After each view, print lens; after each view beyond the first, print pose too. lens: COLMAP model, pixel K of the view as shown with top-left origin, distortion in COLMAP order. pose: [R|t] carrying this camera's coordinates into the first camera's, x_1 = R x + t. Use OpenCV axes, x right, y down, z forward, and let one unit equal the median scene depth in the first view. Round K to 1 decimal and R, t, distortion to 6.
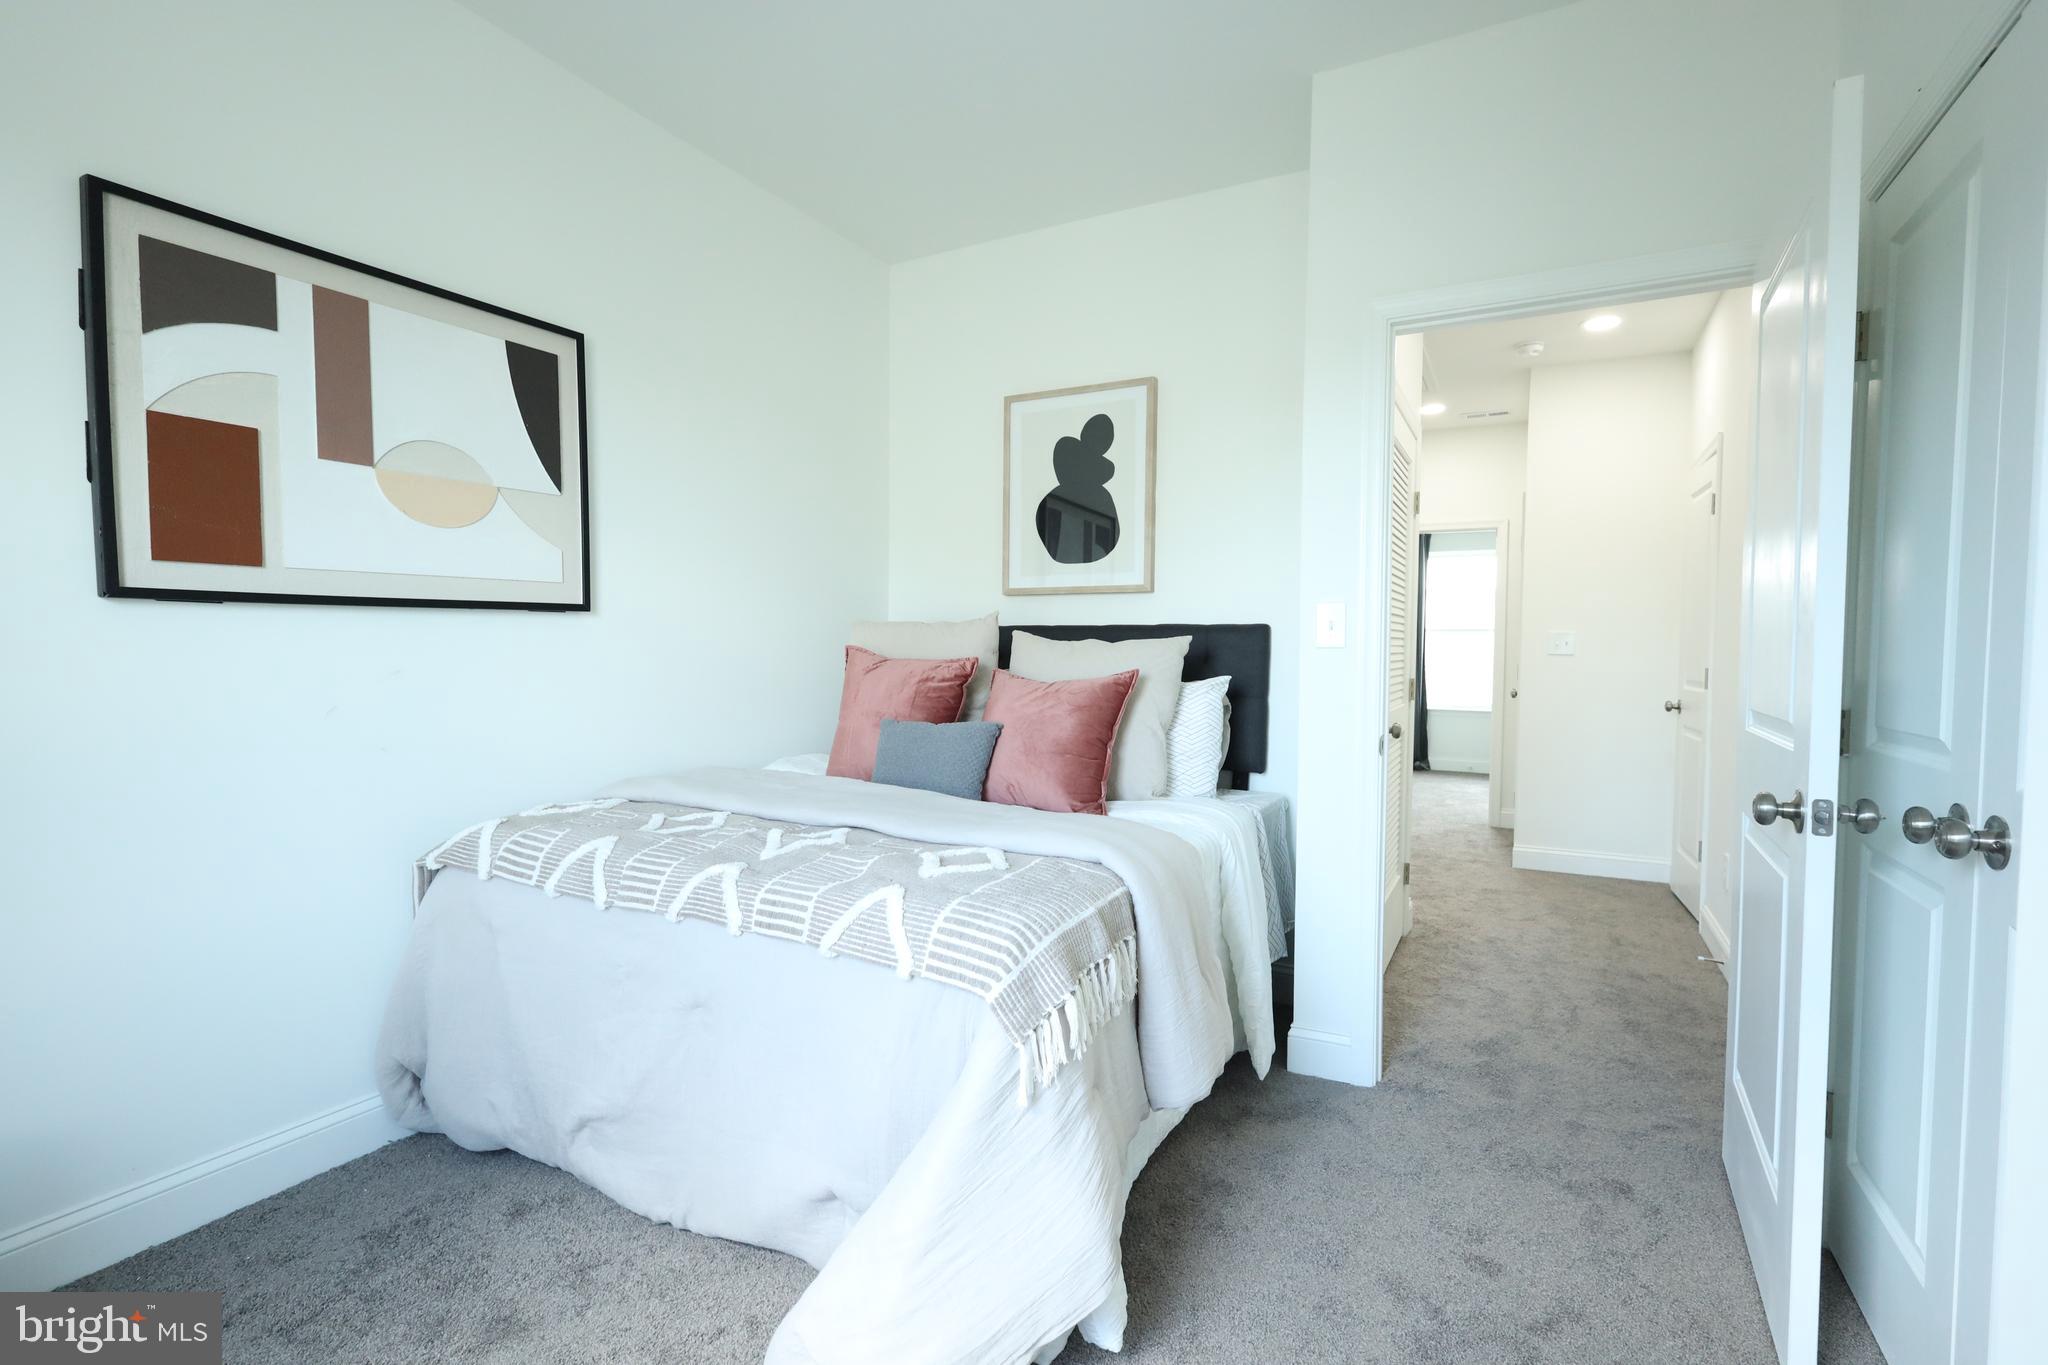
lens RADIAL K [[942.8, 0, 1019.2], [0, 942.8, 683.6], [0, 0, 1]] dist [0.001975, 0.000240]
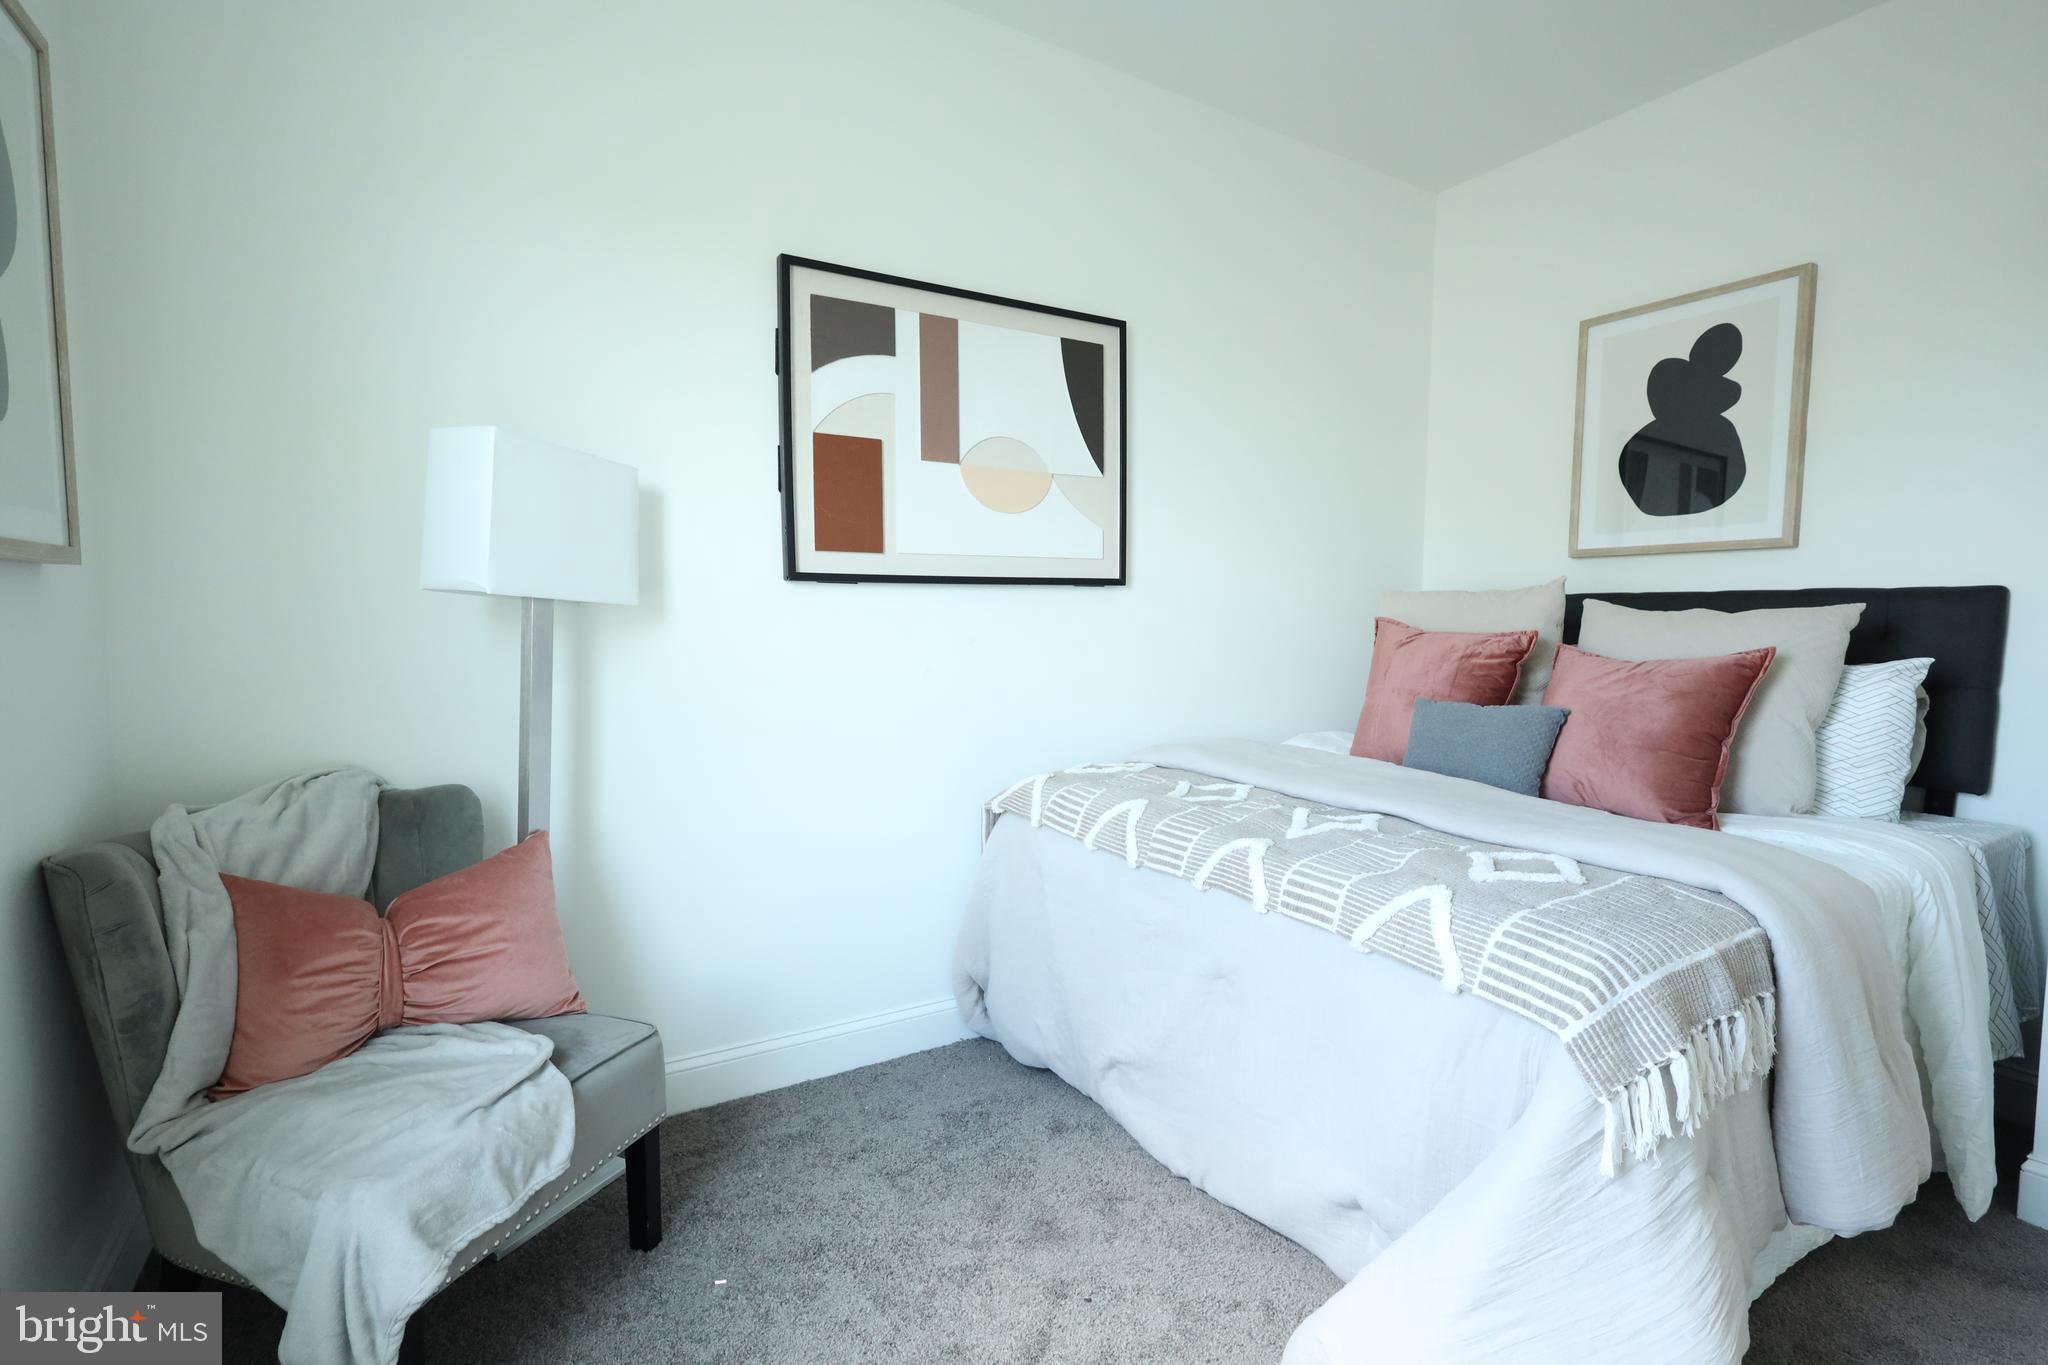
lens RADIAL K [[942.8, 0, 1023.3], [0, 942.8, 684.9], [0, 0, 1]] dist [0.001975, 0.000240]
pose [[0.866746, 0.033845, -0.497600, -0.029140], [-0.019245, 0.999221, 0.034440, 0.001153], [0.498378, -0.020275, 0.866723, 0.027582]]
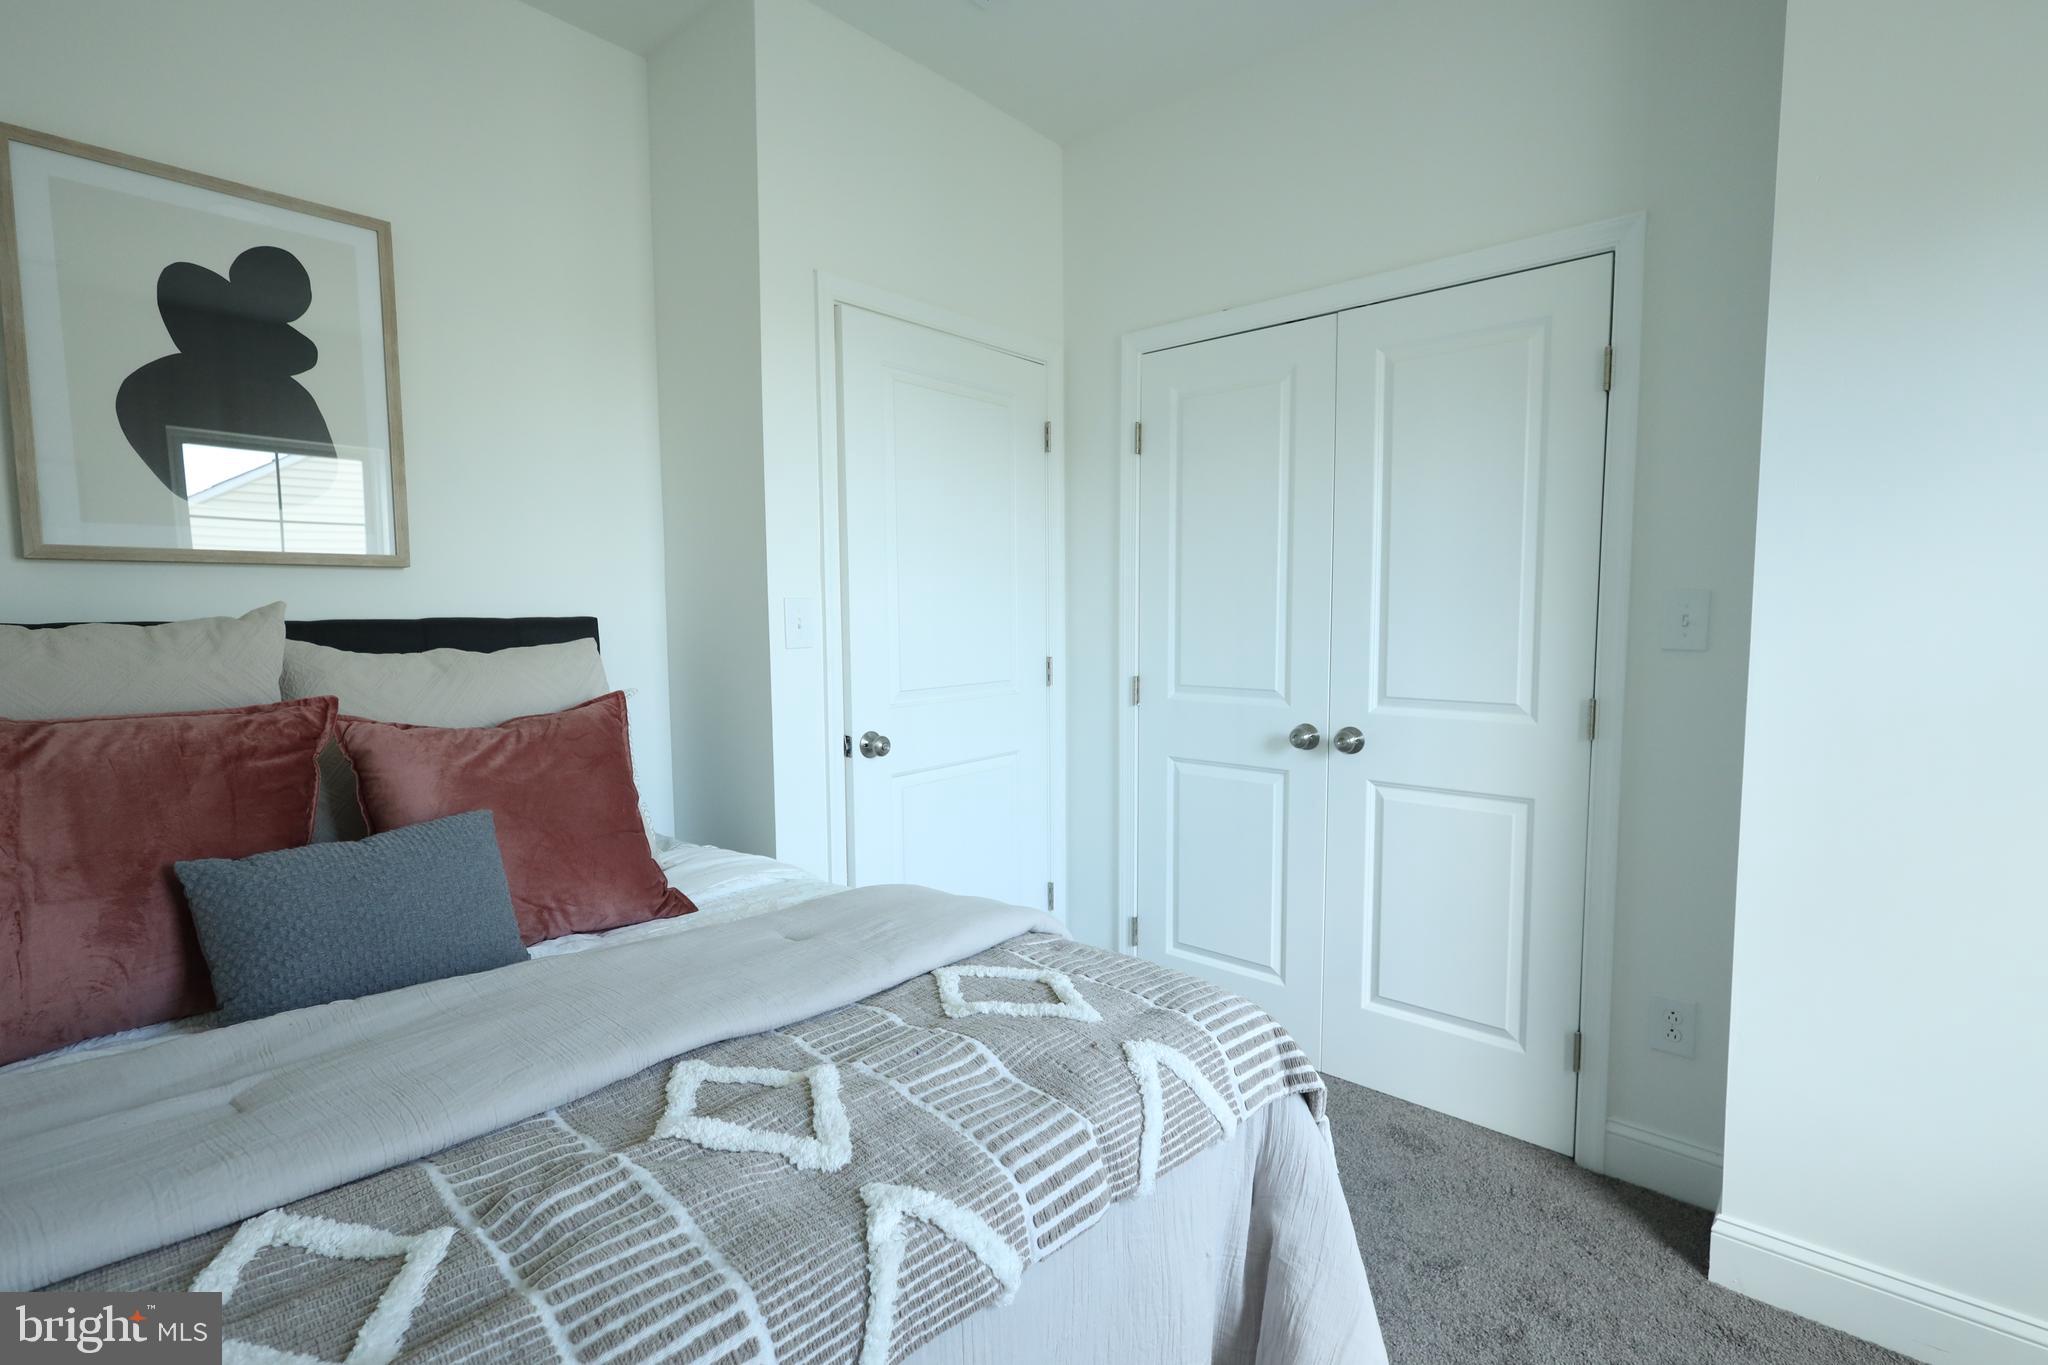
lens RADIAL K [[942.8, 0, 1033.4], [0, 942.8, 683.1], [0, 0, 1]] dist [0.001975, 0.000240]
pose [[0.245229, -0.088162, 0.965448, -0.627024], [0.045498, 0.995806, 0.079378, -0.082286], [-0.968397, 0.024460, 0.248212, 0.710781]]
